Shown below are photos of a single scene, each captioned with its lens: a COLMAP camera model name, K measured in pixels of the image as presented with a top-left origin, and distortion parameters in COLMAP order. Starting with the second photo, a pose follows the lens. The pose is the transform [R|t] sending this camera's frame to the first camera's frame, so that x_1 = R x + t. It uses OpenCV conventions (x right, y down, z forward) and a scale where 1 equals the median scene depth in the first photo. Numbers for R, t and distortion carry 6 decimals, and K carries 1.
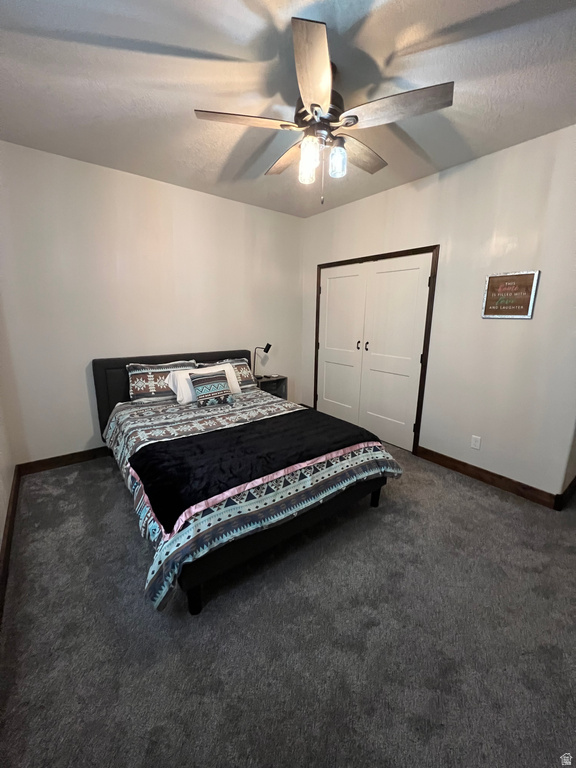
lens RADIAL K [[309.2, 0, 289.4], [0, 309.2, 382.6], [0, 0, 1]] dist [0.008377, 0.000509]
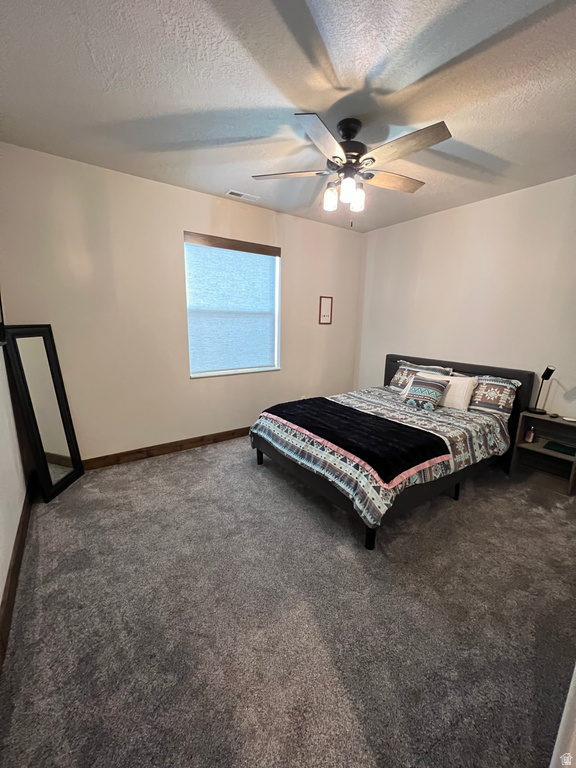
lens RADIAL K [[309.2, 0, 290.0], [0, 309.2, 382.4], [0, 0, 1]] dist [0.008377, 0.000509]
pose [[-0.043932, 0.187097, -0.981359, 0.936434], [-0.238415, 0.951962, 0.192165, -0.125889], [0.970169, 0.242412, 0.002785, 0.625348]]
